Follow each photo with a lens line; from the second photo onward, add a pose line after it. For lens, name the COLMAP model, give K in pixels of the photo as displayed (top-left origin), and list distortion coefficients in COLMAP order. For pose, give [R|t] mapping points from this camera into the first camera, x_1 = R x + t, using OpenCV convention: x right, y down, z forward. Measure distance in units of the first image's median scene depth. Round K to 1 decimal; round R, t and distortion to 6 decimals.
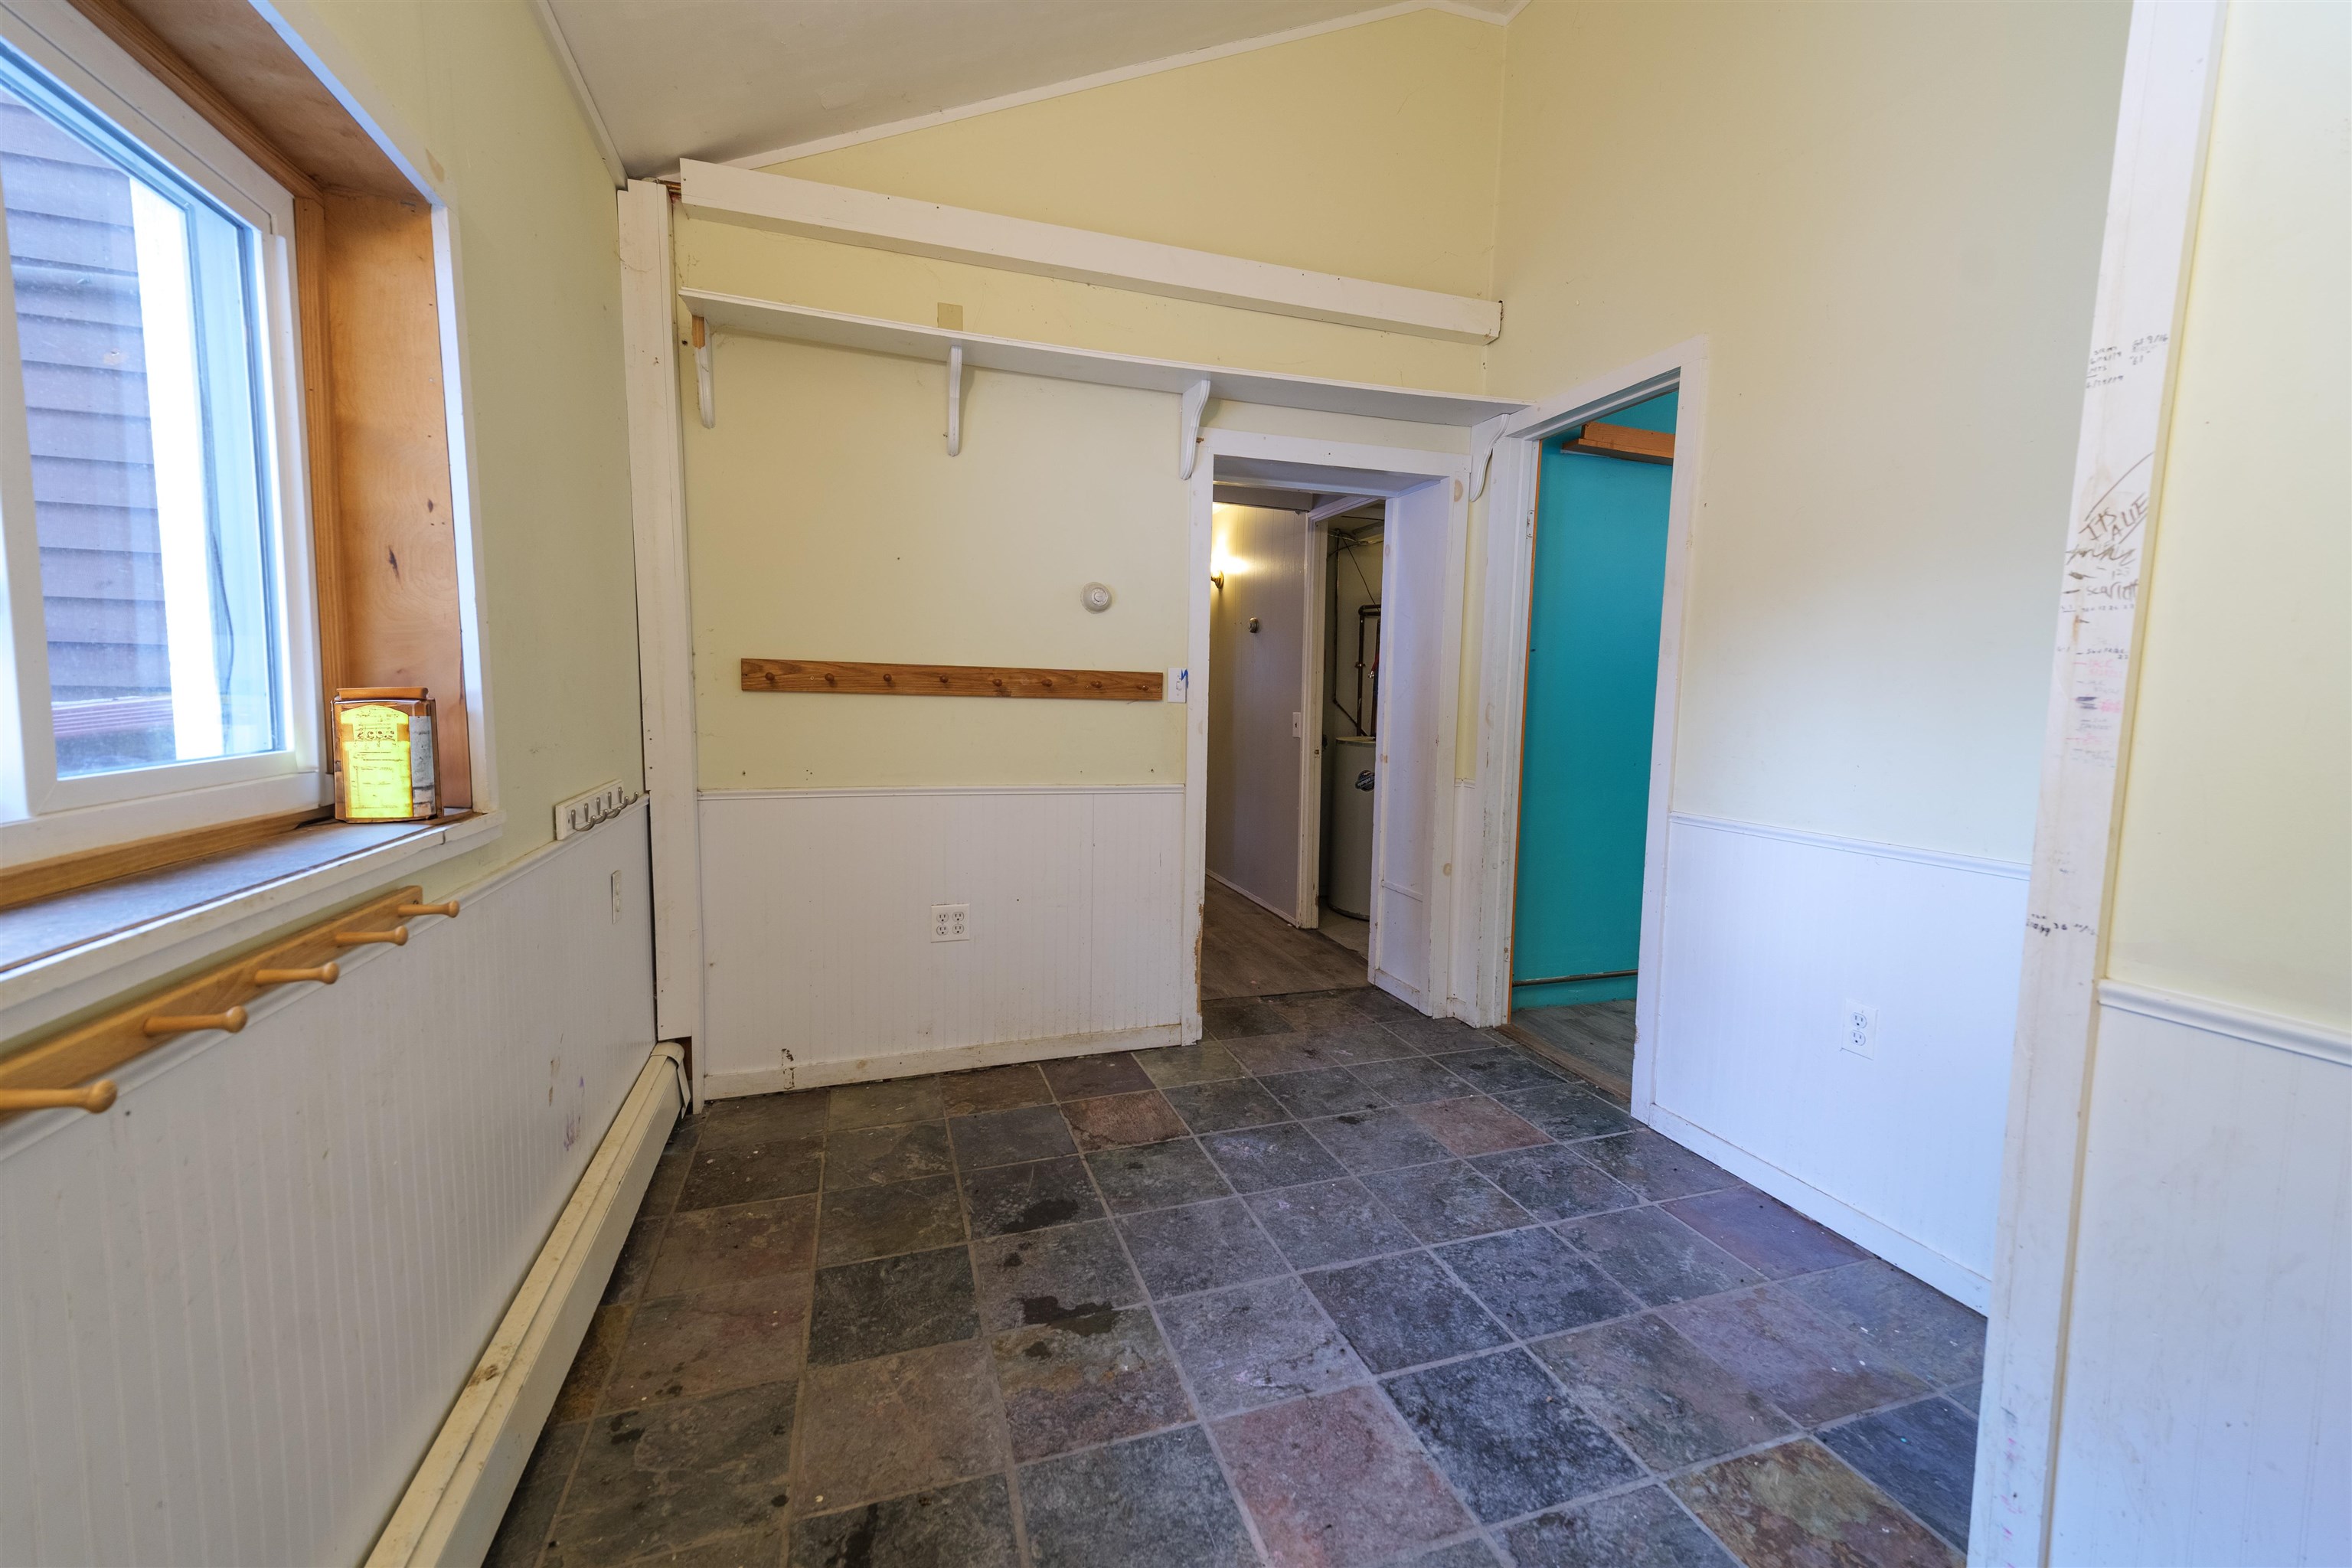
lens RADIAL K [[956.3, 0, 1181.3], [0, 956.3, 781.2], [0, 0, 1]] dist [0.028669, 0.000268]
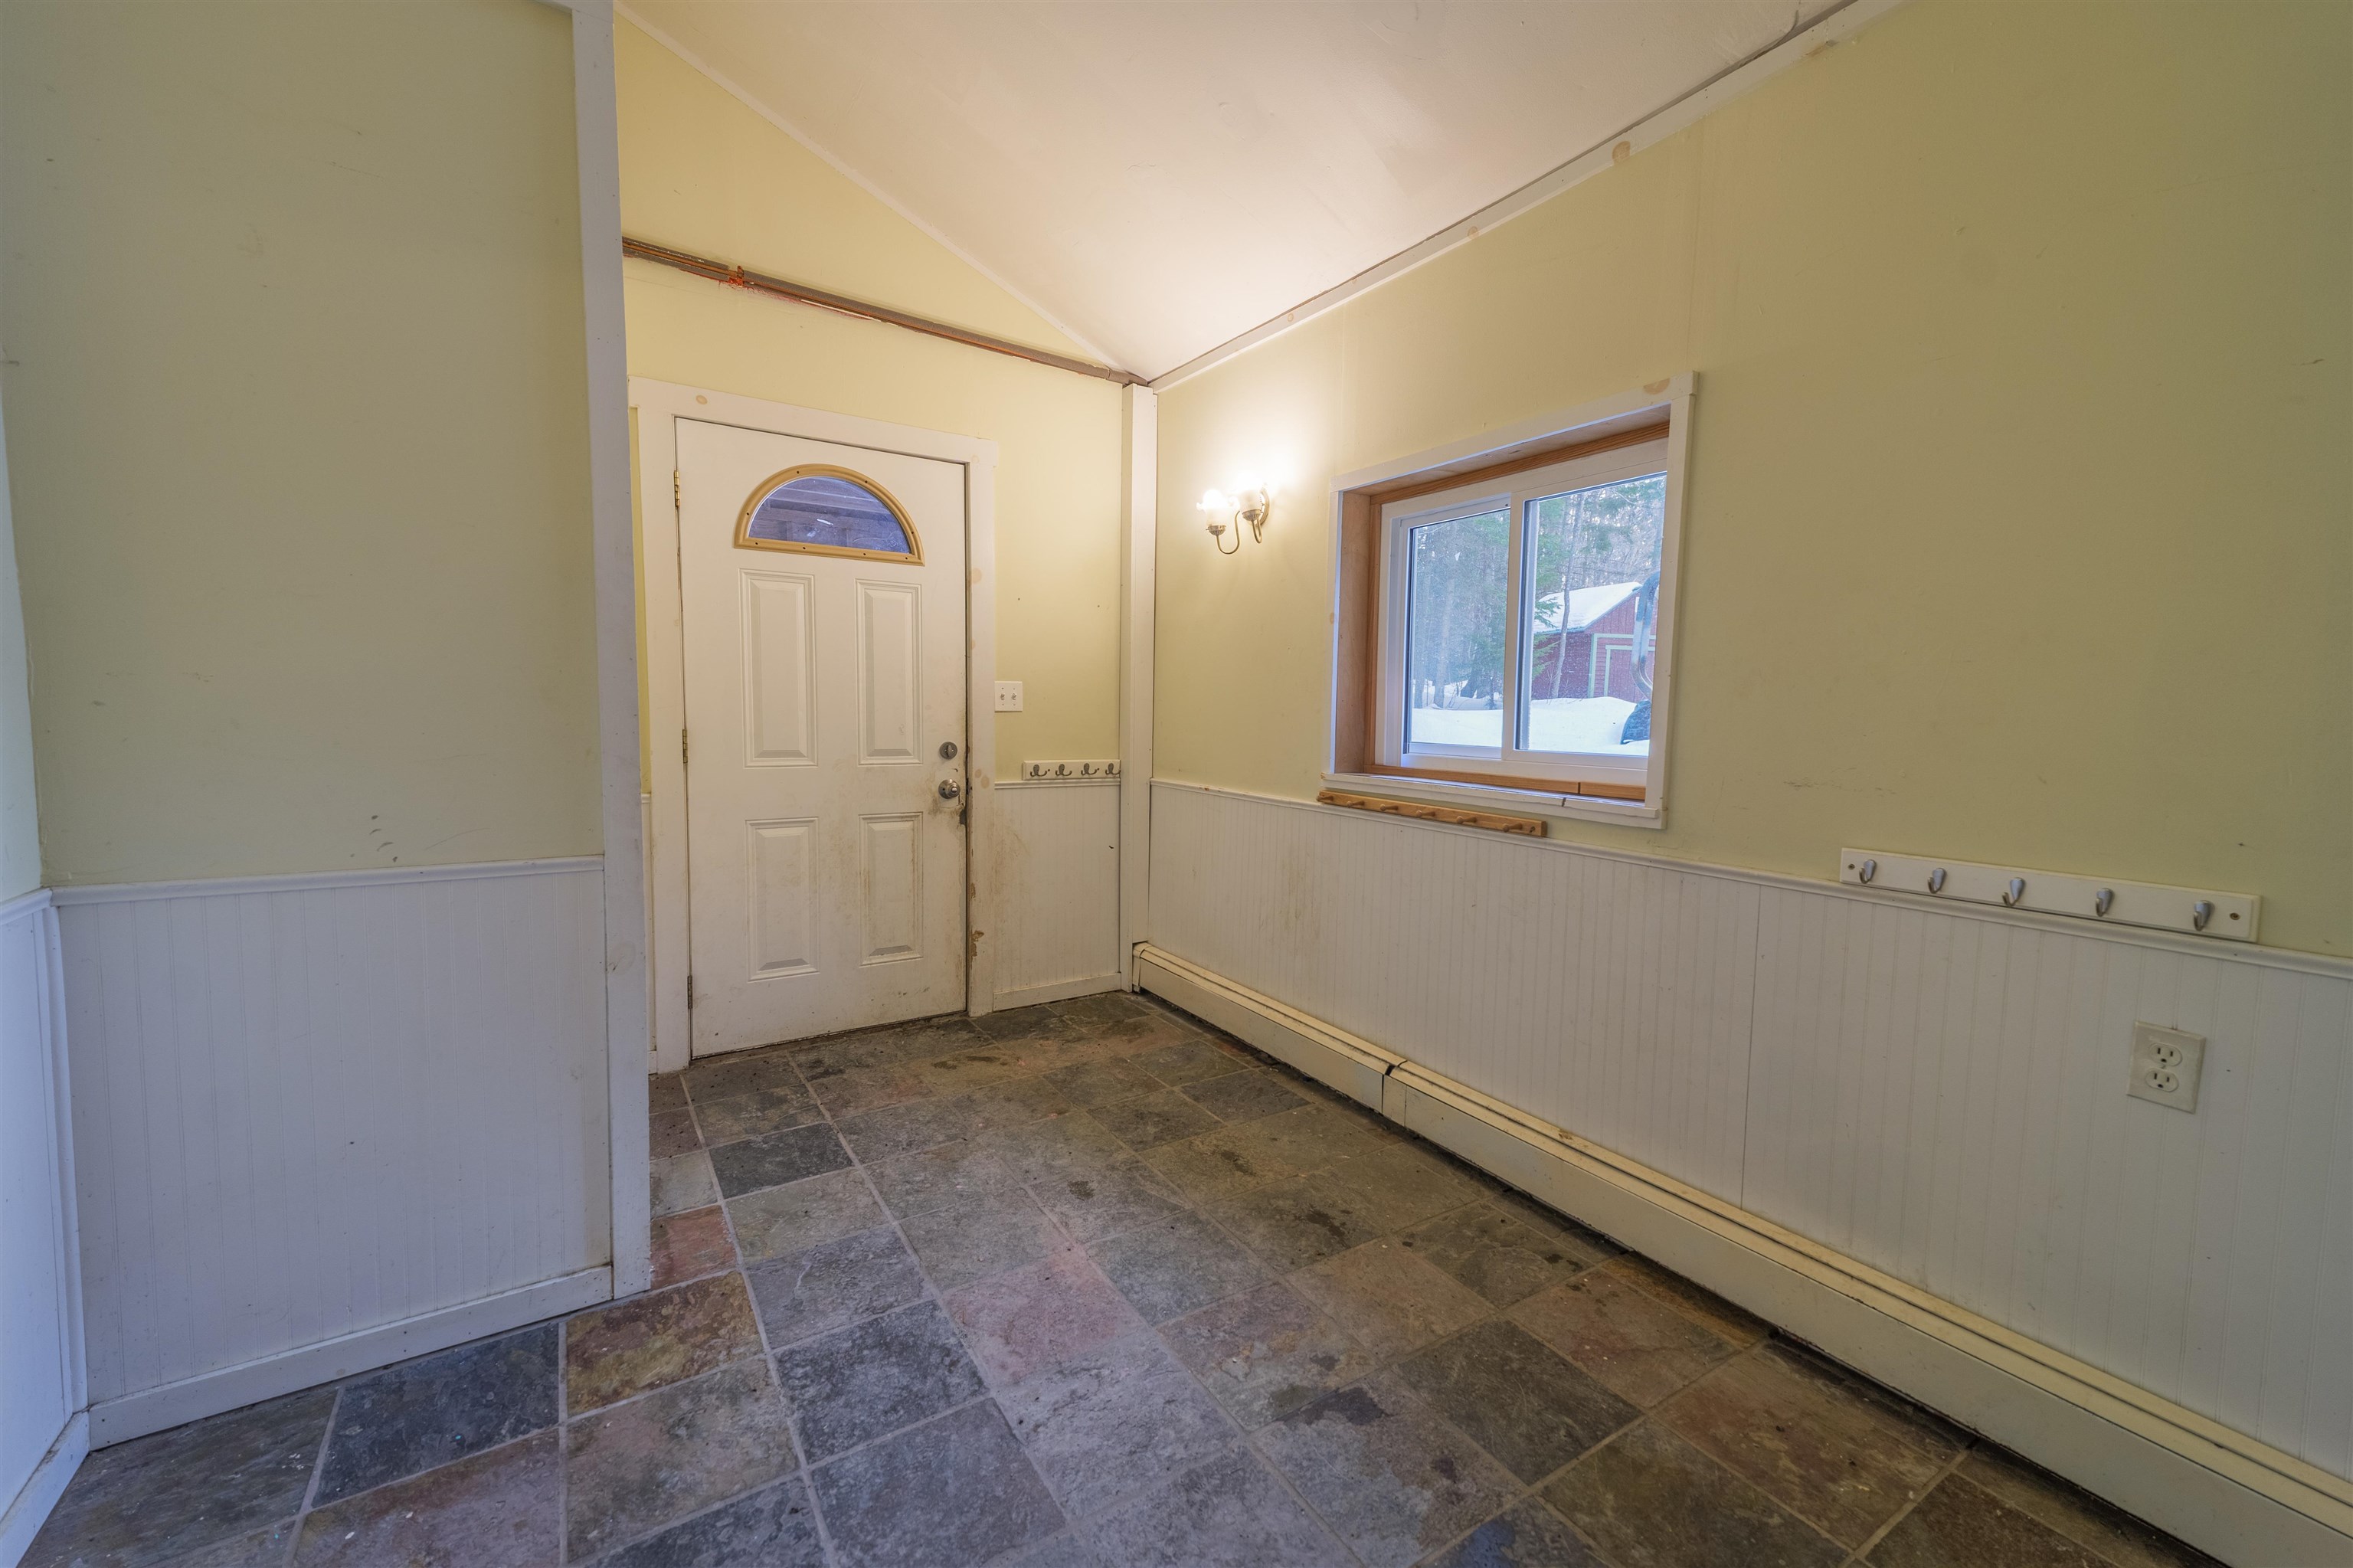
lens RADIAL K [[956.7, 0, 1179.7], [0, 956.7, 777.9], [0, 0, 1]] dist [0.028669, 0.000268]
pose [[-0.970188, -0.014708, -0.241907, 0.263771], [-0.056710, 0.984223, 0.167599, -0.181065], [0.235625, 0.176321, -0.955715, 1.892245]]
